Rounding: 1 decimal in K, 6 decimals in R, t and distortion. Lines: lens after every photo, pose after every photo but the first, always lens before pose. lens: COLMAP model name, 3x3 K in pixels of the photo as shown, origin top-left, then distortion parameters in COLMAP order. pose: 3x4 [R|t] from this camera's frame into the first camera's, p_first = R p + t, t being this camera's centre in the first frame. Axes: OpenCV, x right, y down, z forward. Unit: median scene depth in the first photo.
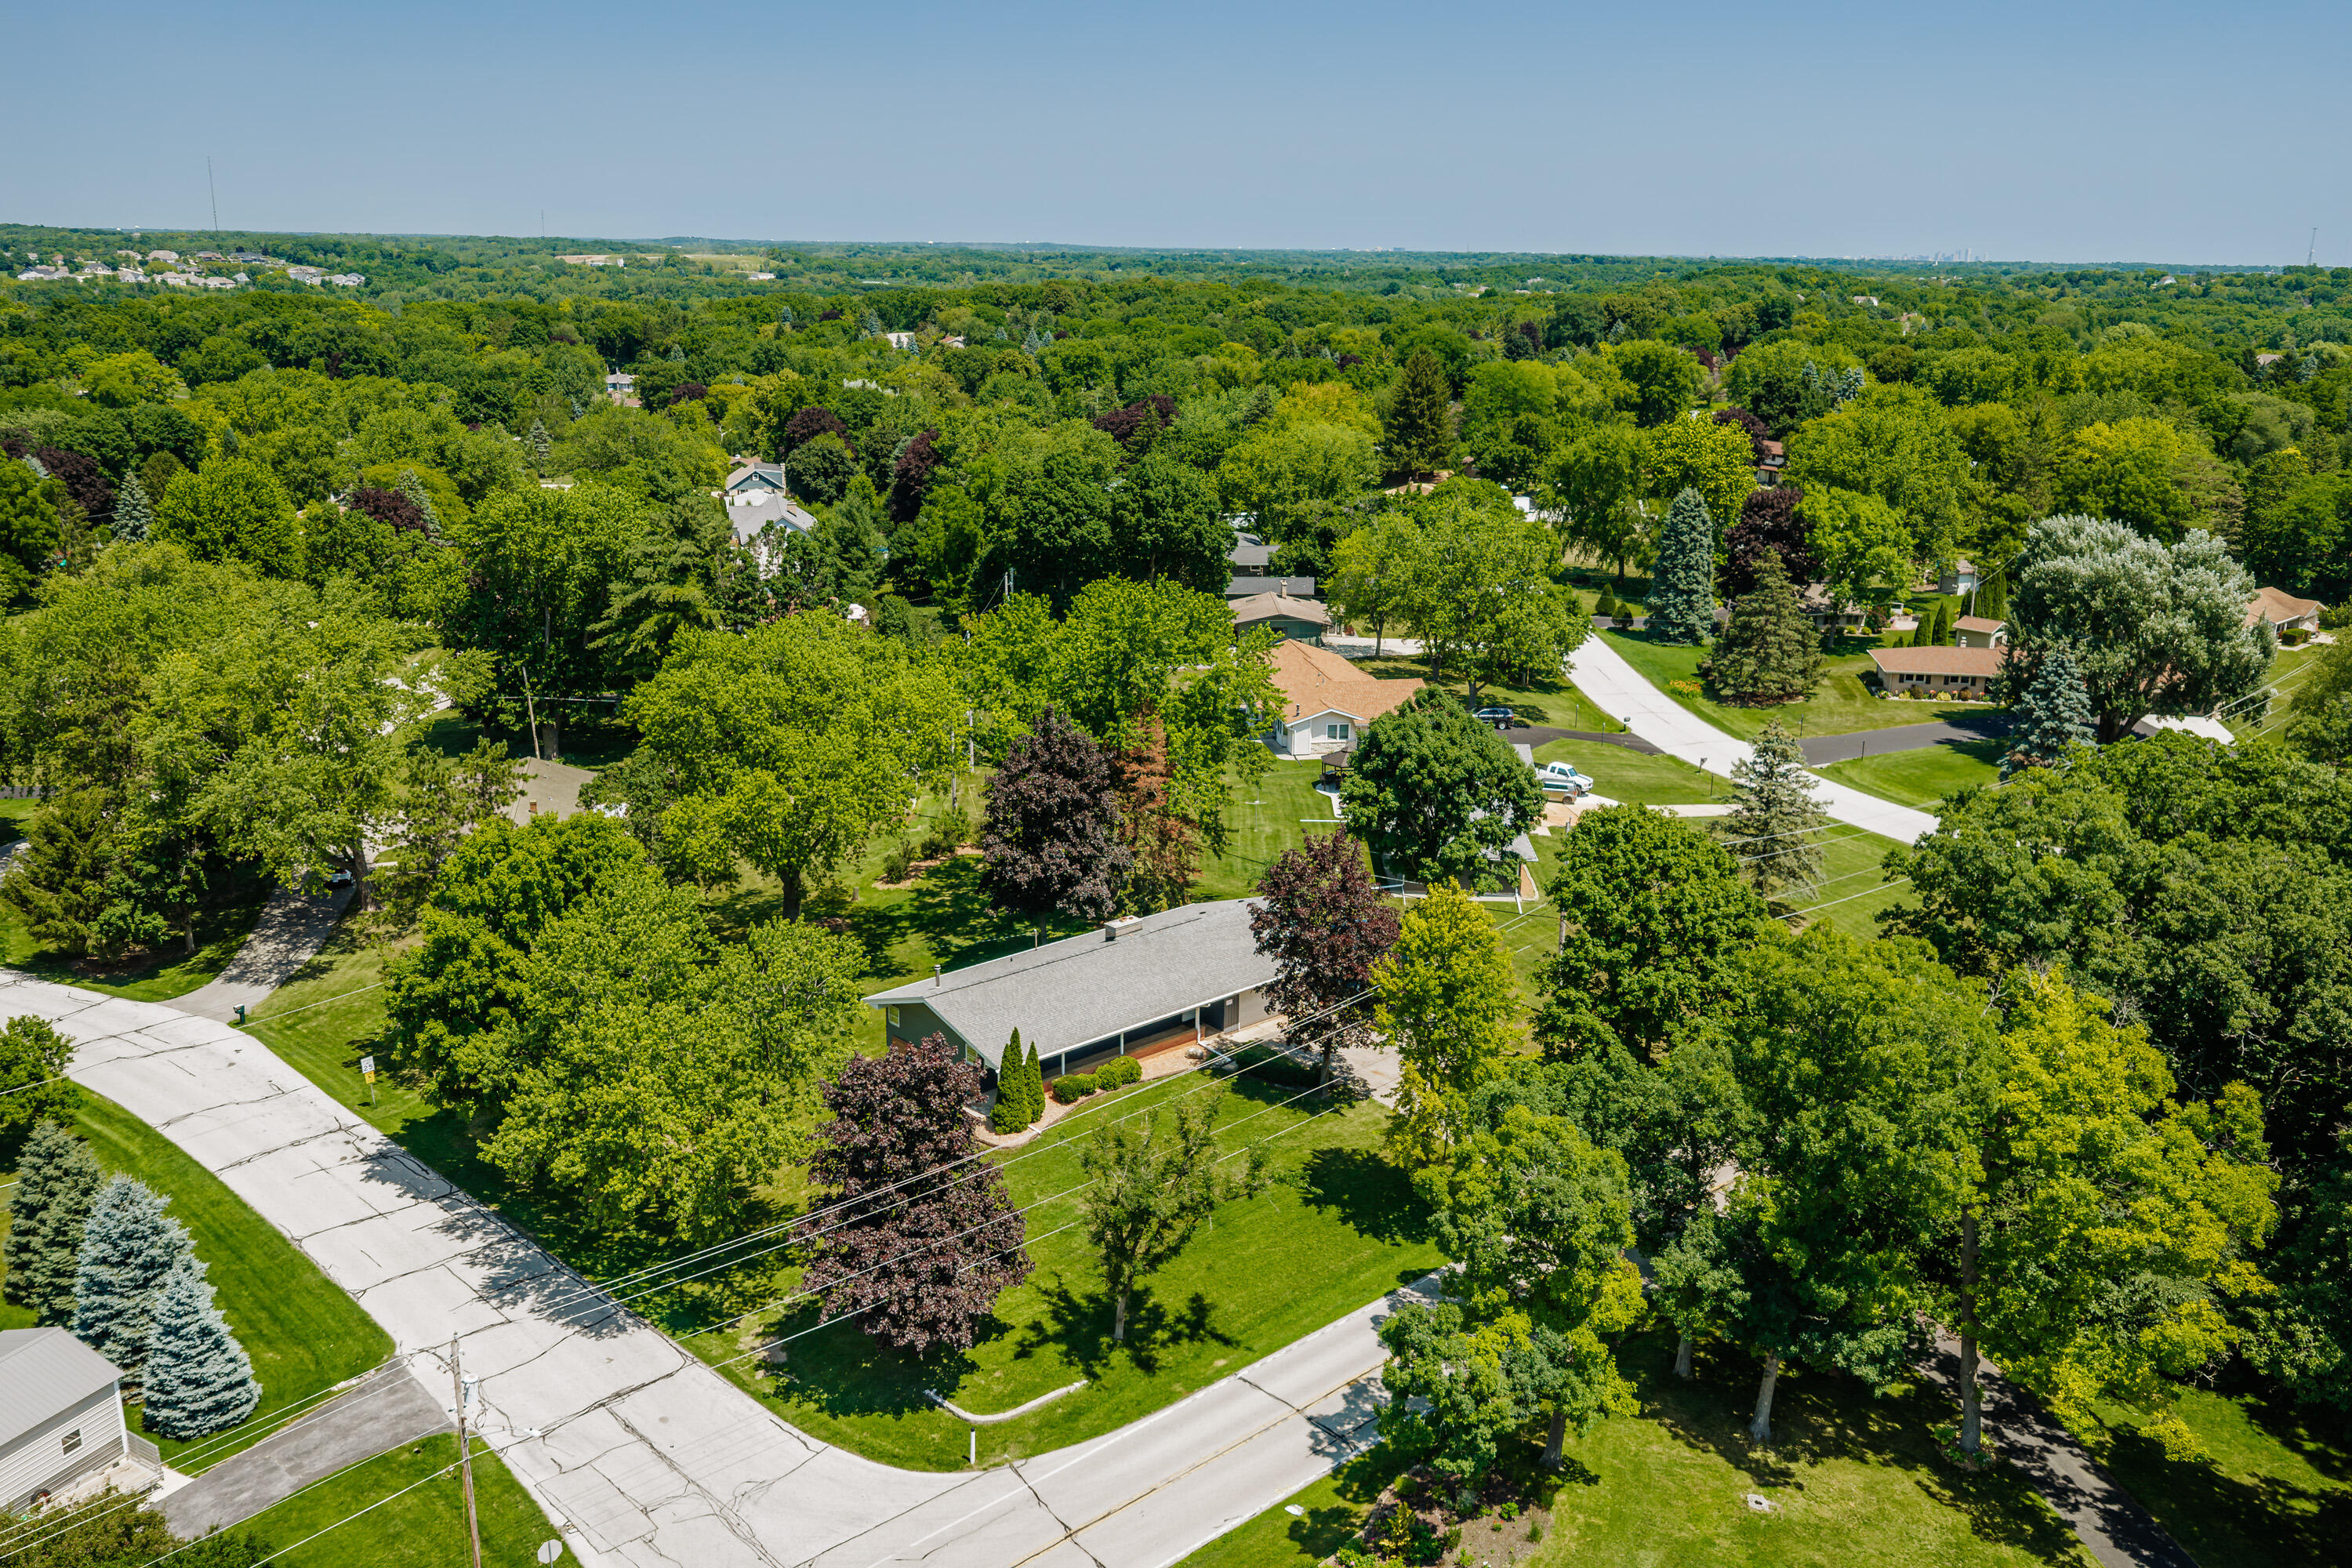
lens RADIAL K [[1947.2, 0, 1176.0], [0, 1947.2, 784.0], [0, 0, 1]] dist [0.040416, -0.090373]
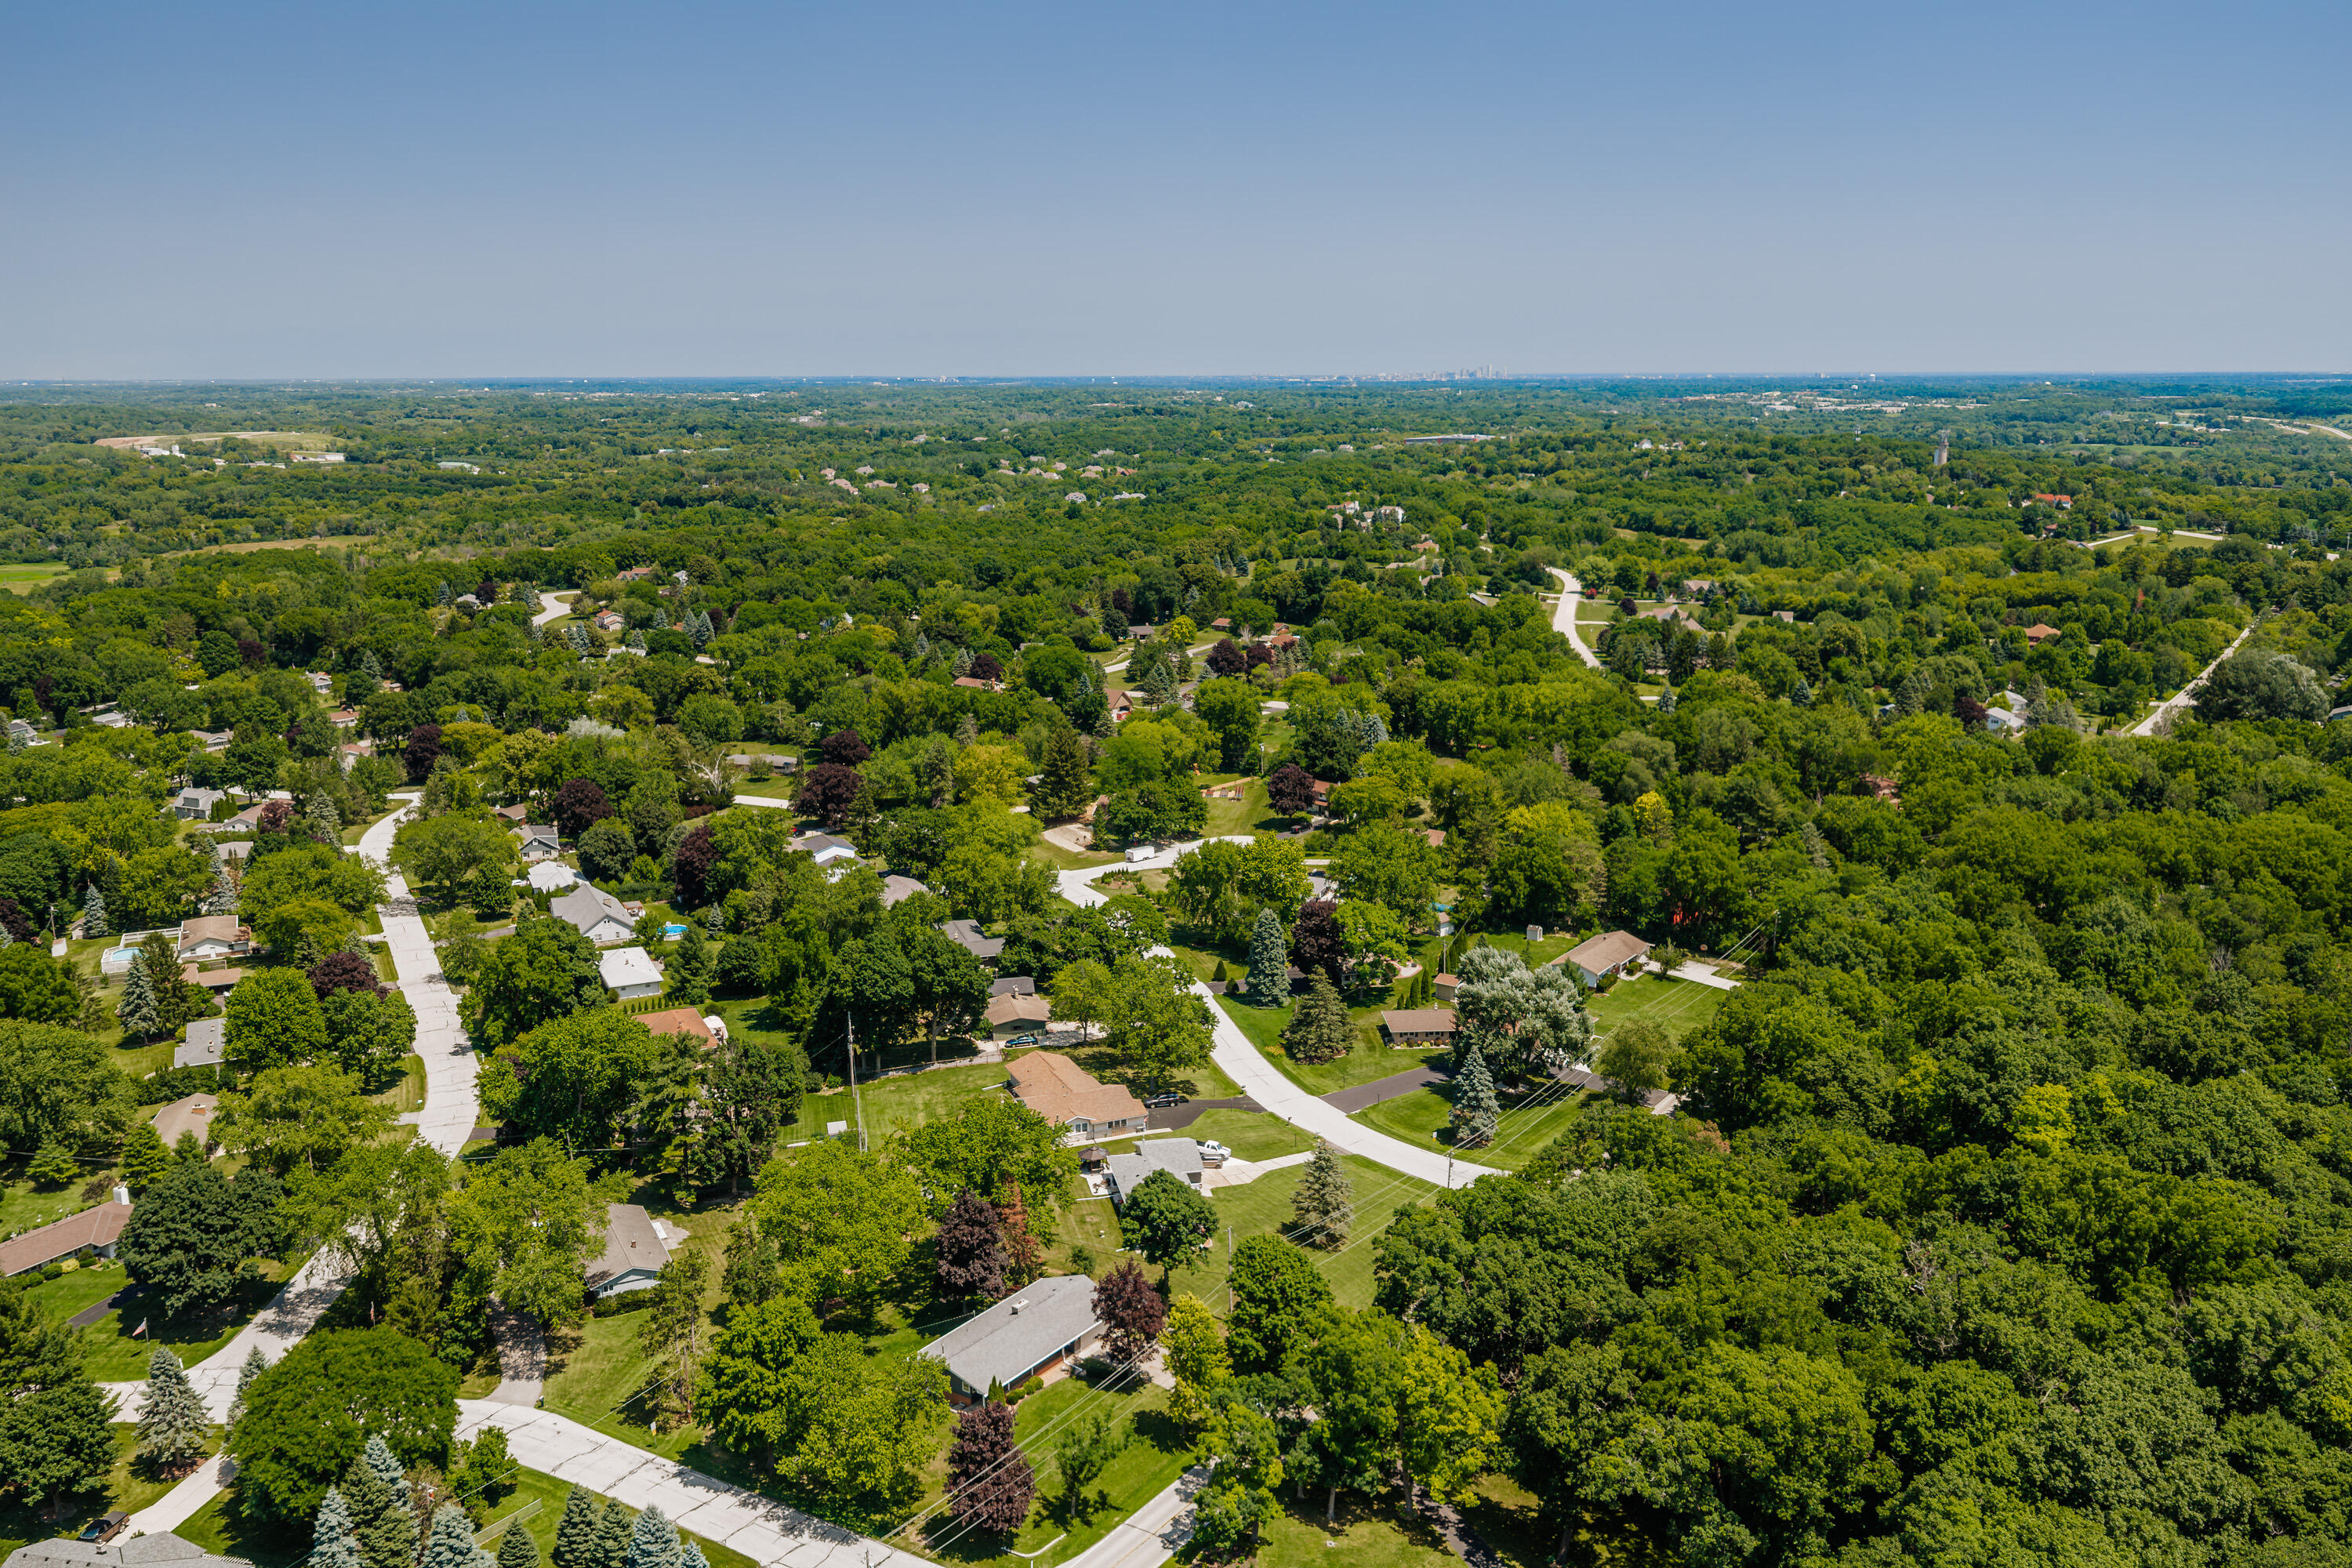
lens RADIAL K [[2037.3, 0, 1176.0], [0, 2037.3, 784.0], [0, 0, 1]] dist [0.034658, -0.075794]
pose [[0.975852, -0.066609, 0.208030, -0.324633], [0.075029, 0.996640, -0.032844, -0.455674], [-0.205143, 0.047659, 0.977571, -1.340364]]
